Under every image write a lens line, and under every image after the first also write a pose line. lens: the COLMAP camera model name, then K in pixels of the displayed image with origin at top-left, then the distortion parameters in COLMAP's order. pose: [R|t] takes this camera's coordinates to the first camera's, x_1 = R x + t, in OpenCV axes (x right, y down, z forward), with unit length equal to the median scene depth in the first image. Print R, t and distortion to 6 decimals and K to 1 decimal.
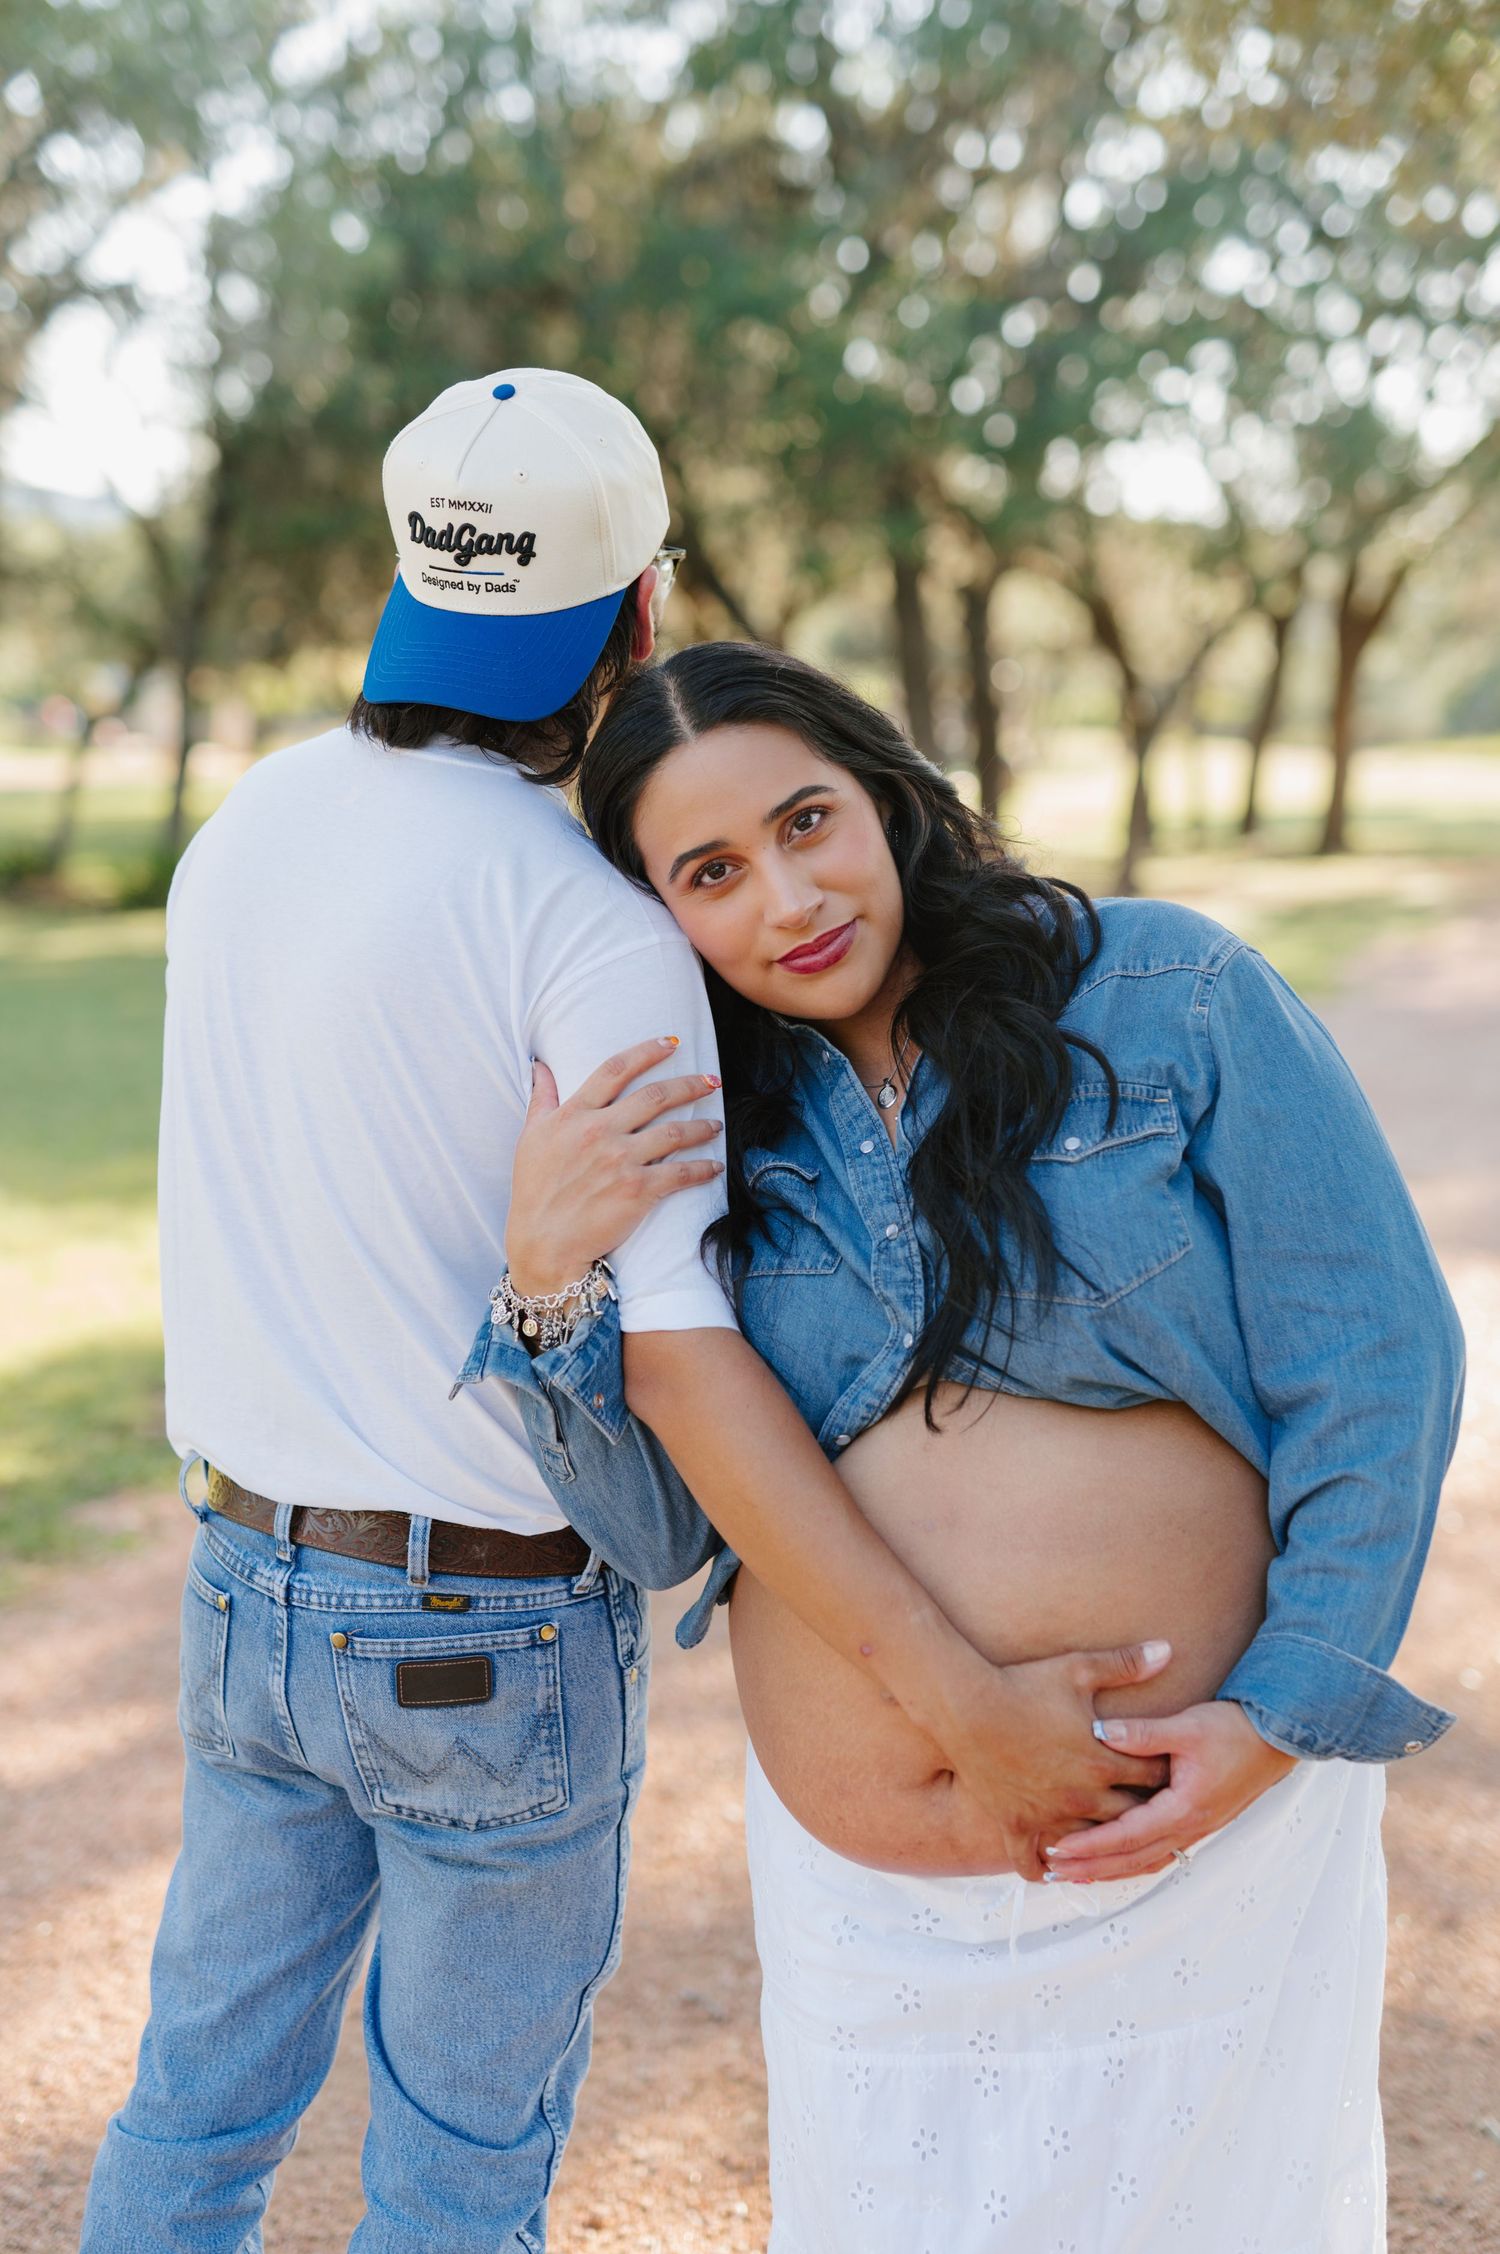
lens RADIAL K [[3428.8, 0, 707.0], [0, 3428.8, 1139.0], [0, 0, 1]] dist [-0.007132, 0.158510]
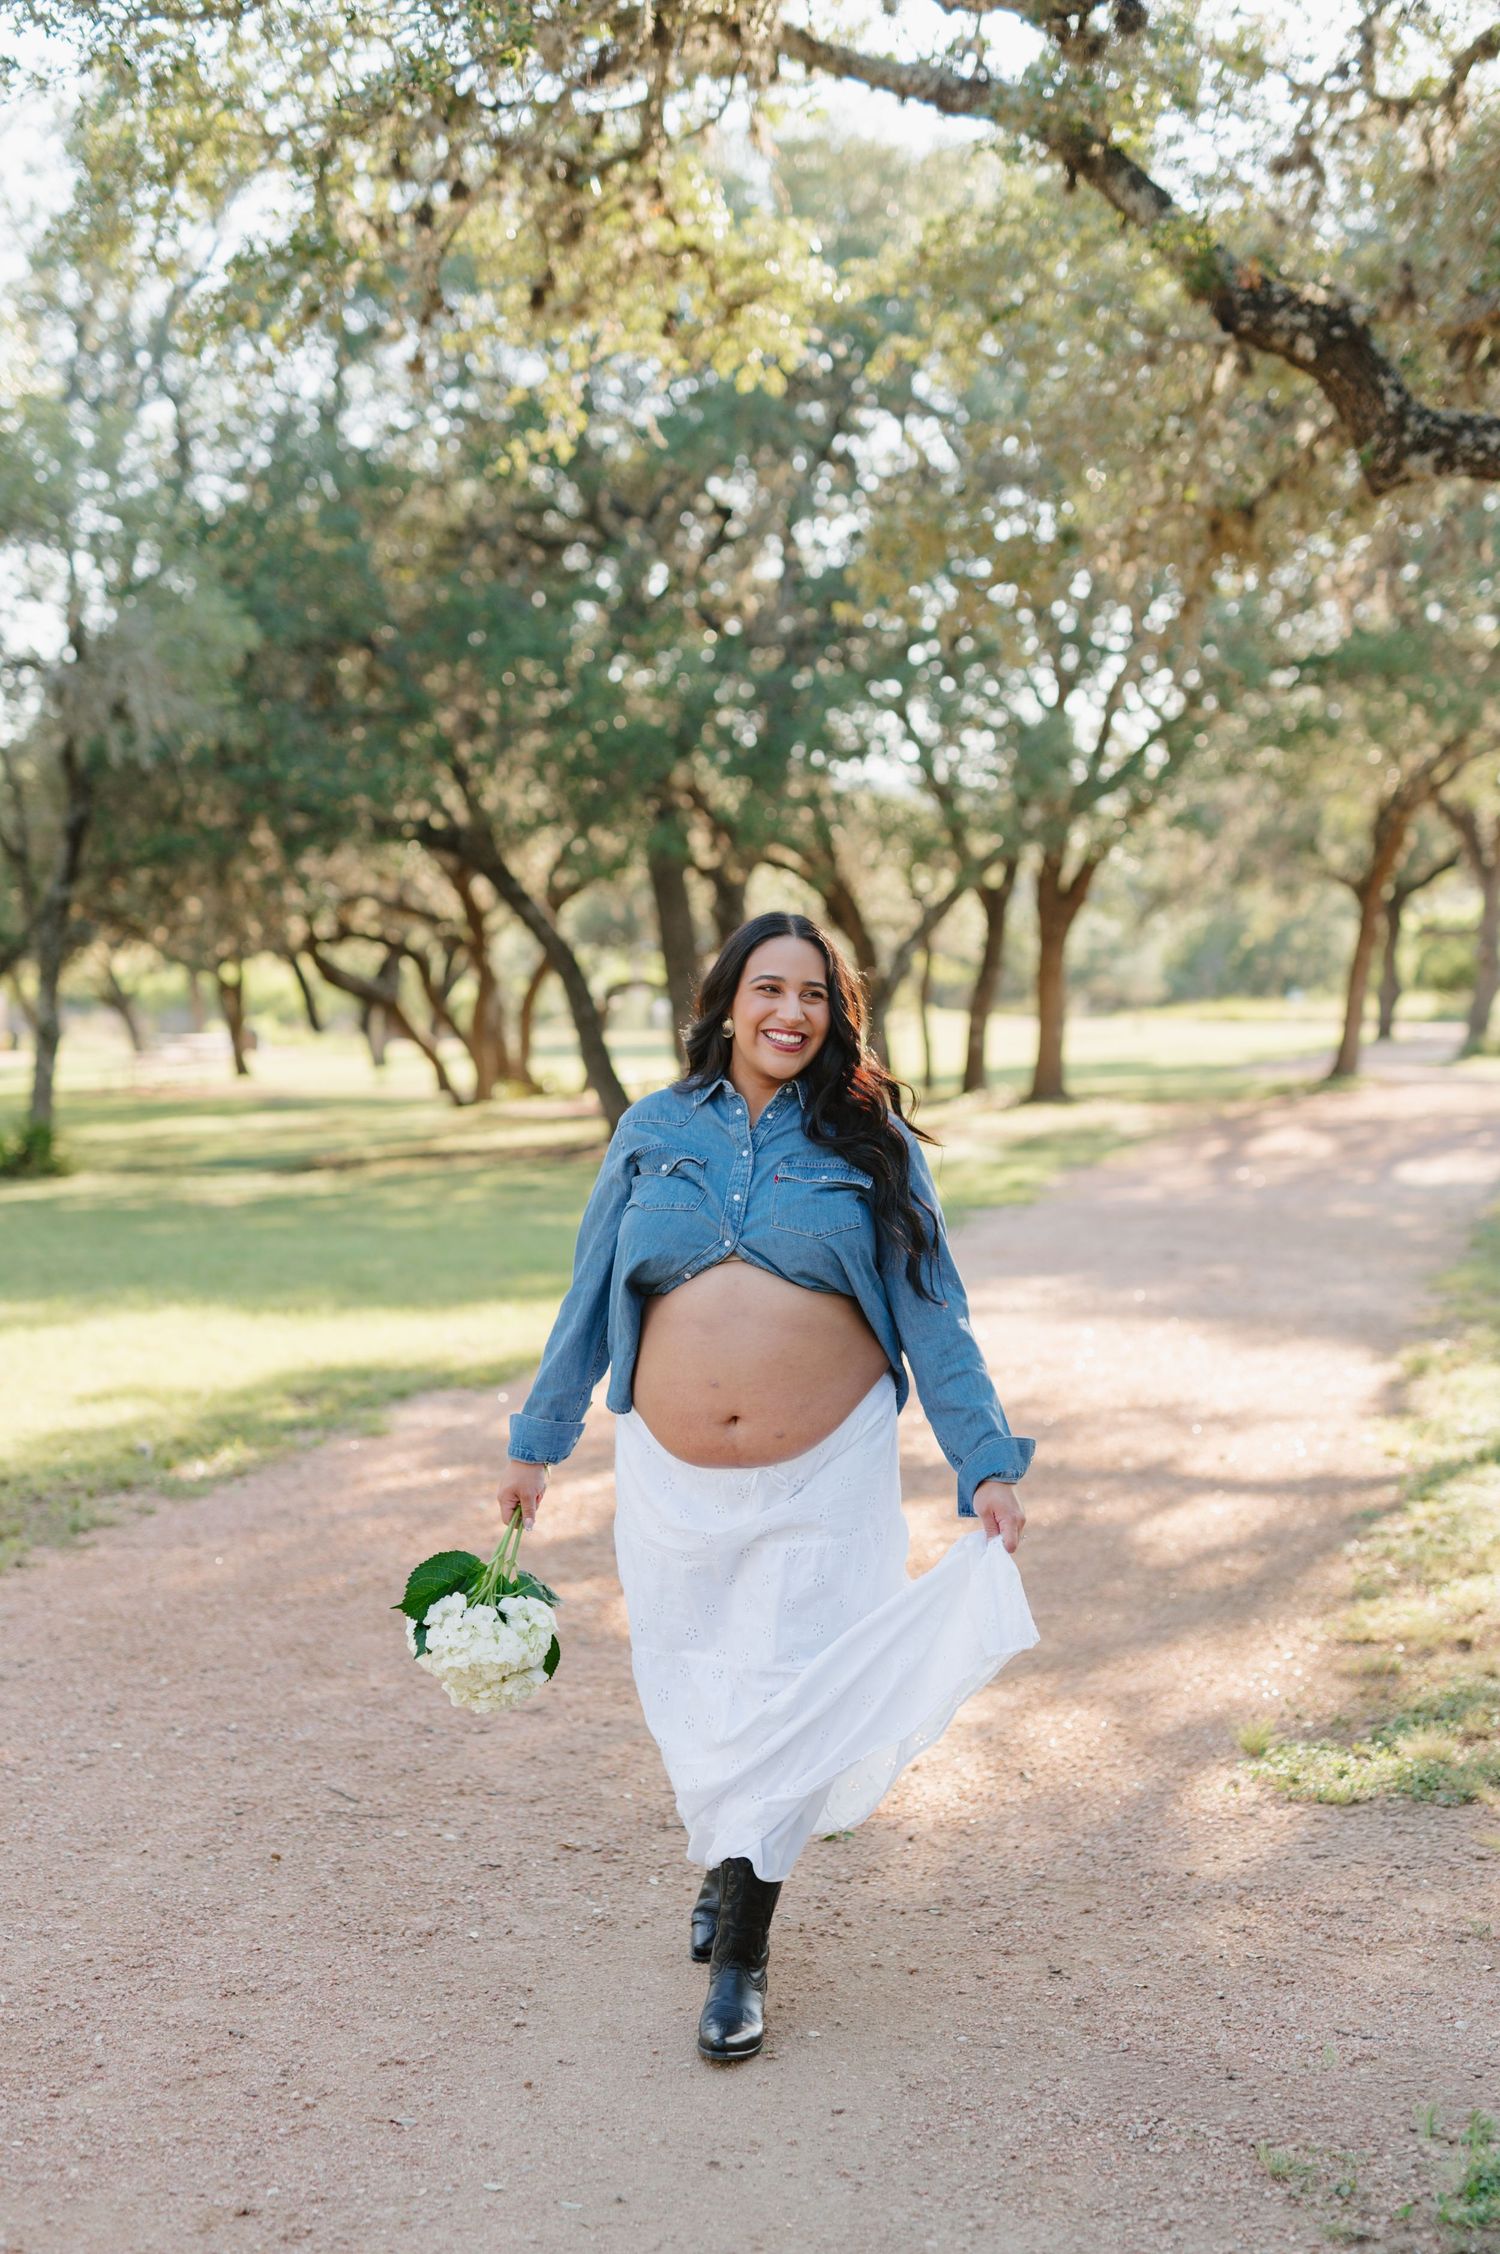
lens RADIAL K [[3787.7, 0, 744.8], [0, 3787.7, 1207.6], [0, 0, 1]] dist [0.021556, -0.095807]
pose [[0.995407, -0.033193, 0.089791, -0.127805], [0.038974, 0.997226, -0.063420, 0.113928], [-0.087436, 0.066628, 0.993939, -0.962438]]
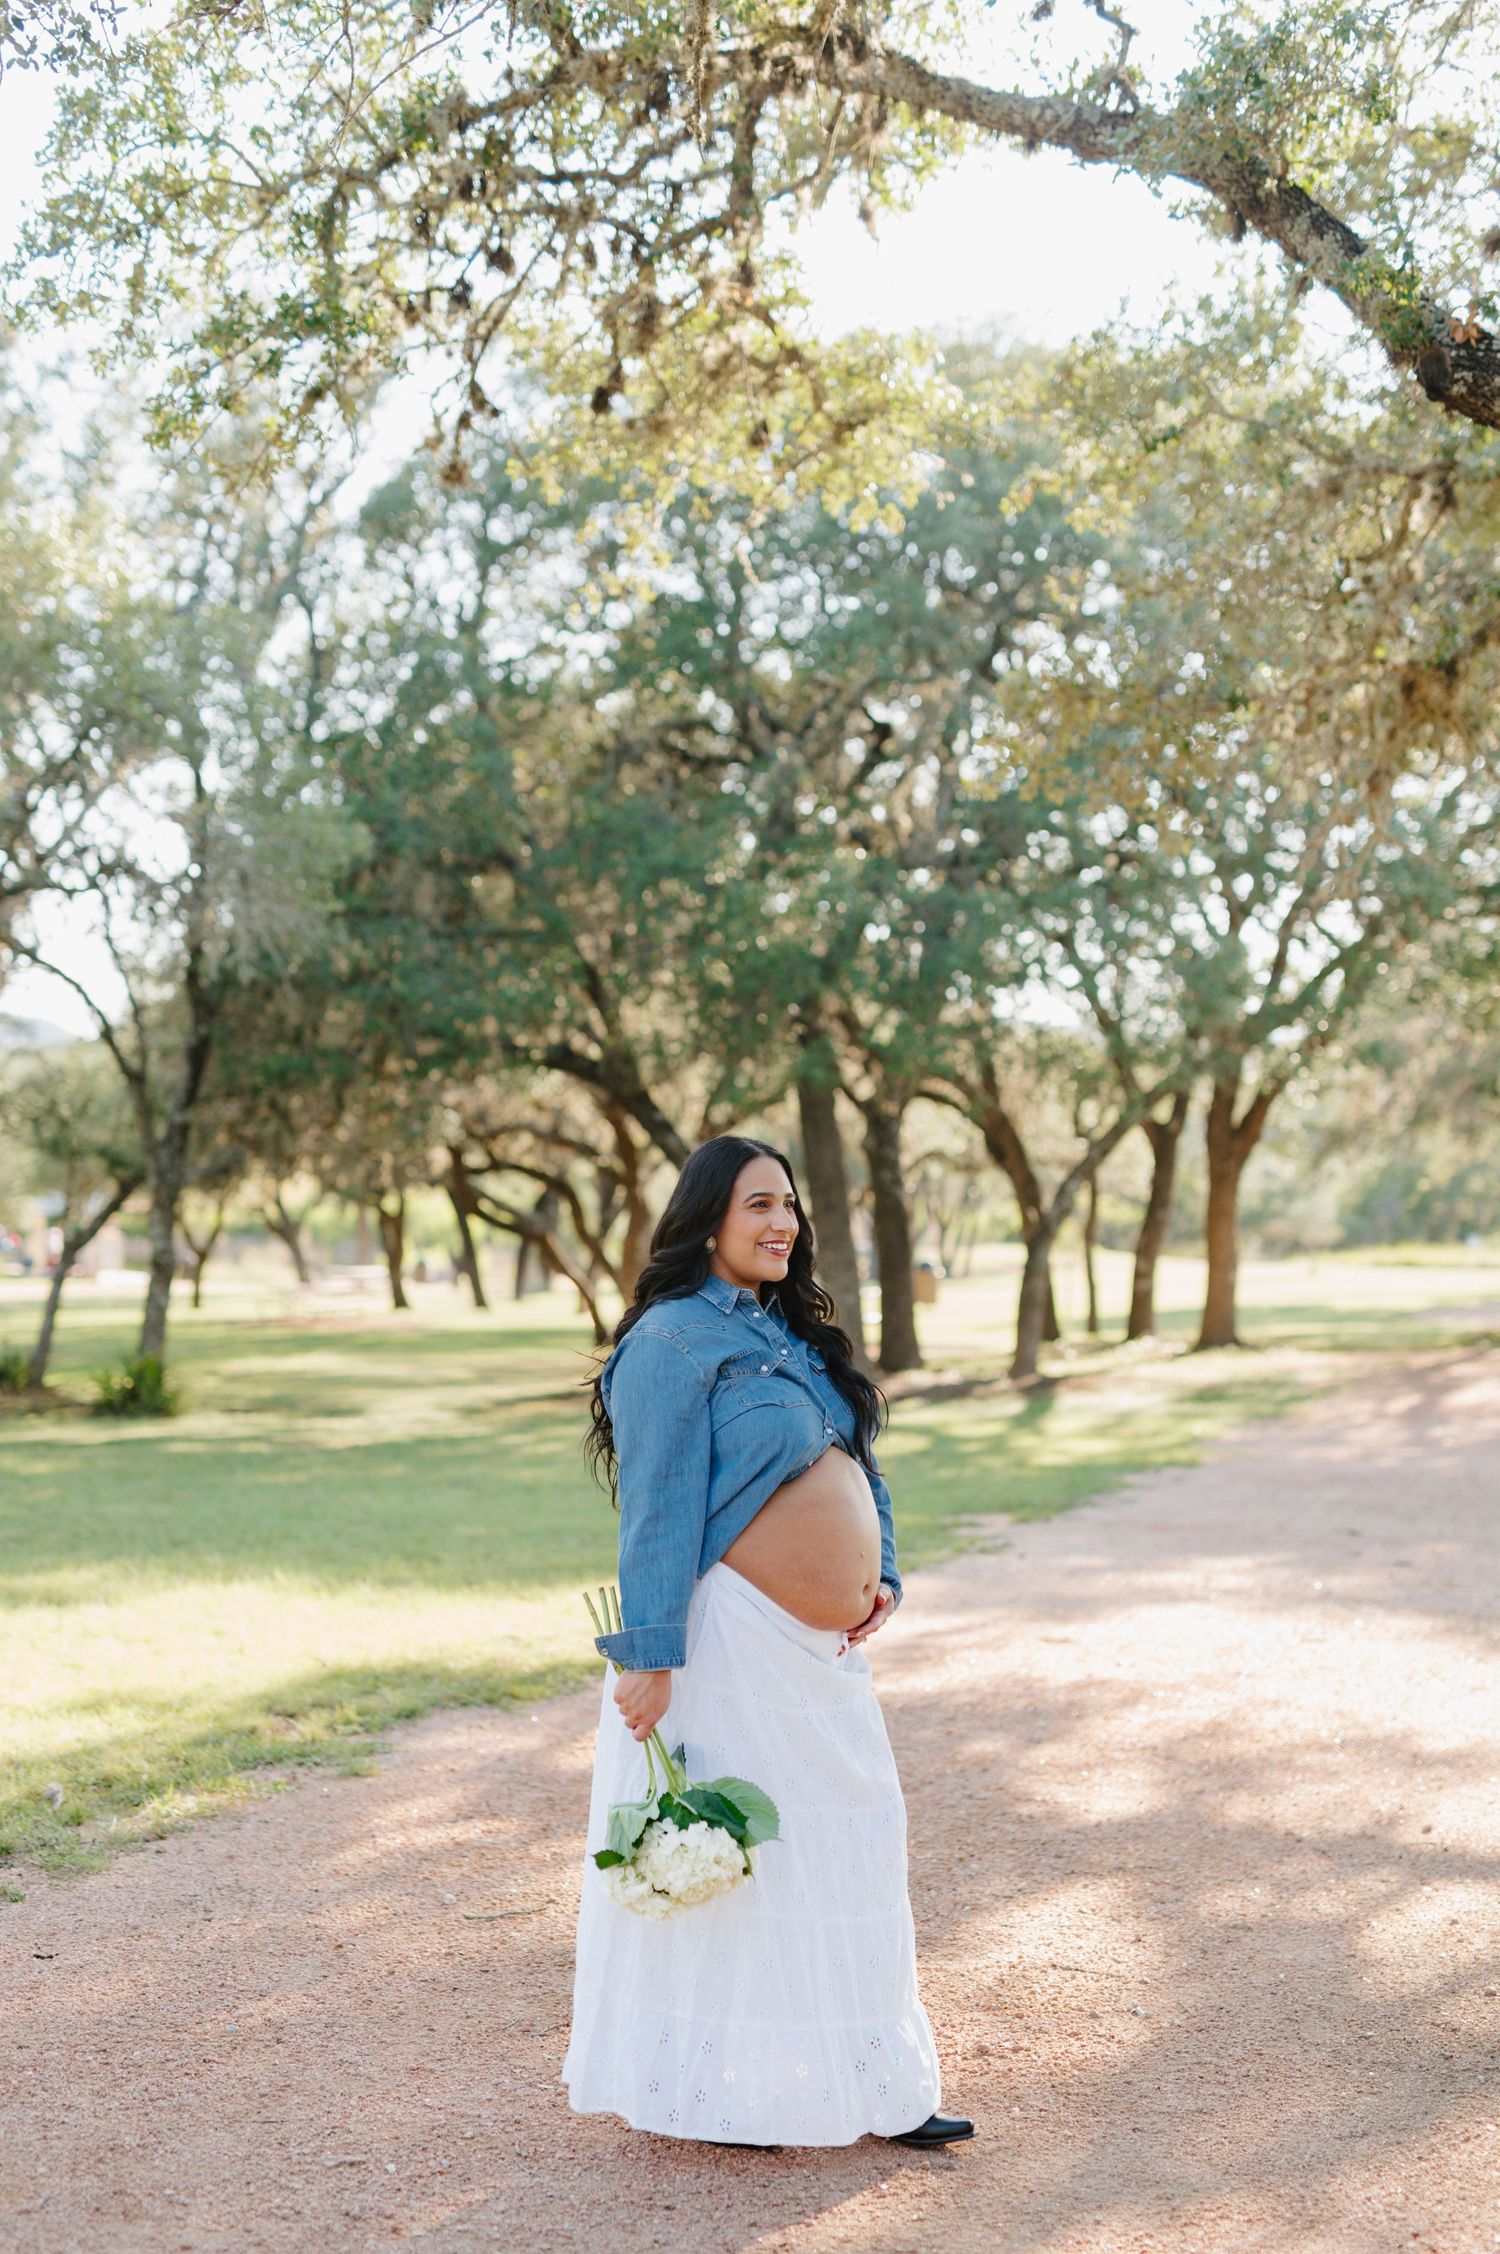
lens RADIAL K [[3472.7, 0, 750.0], [0, 3472.7, 1127.0], [0, 0, 1]] dist [-0.005407, 0.112412]
pose [[0.999275, -0.013814, 0.035489, -0.012987], [0.019032, 0.988321, -0.151193, 0.045303], [-0.032986, 0.151758, 0.987867, -0.362940]]
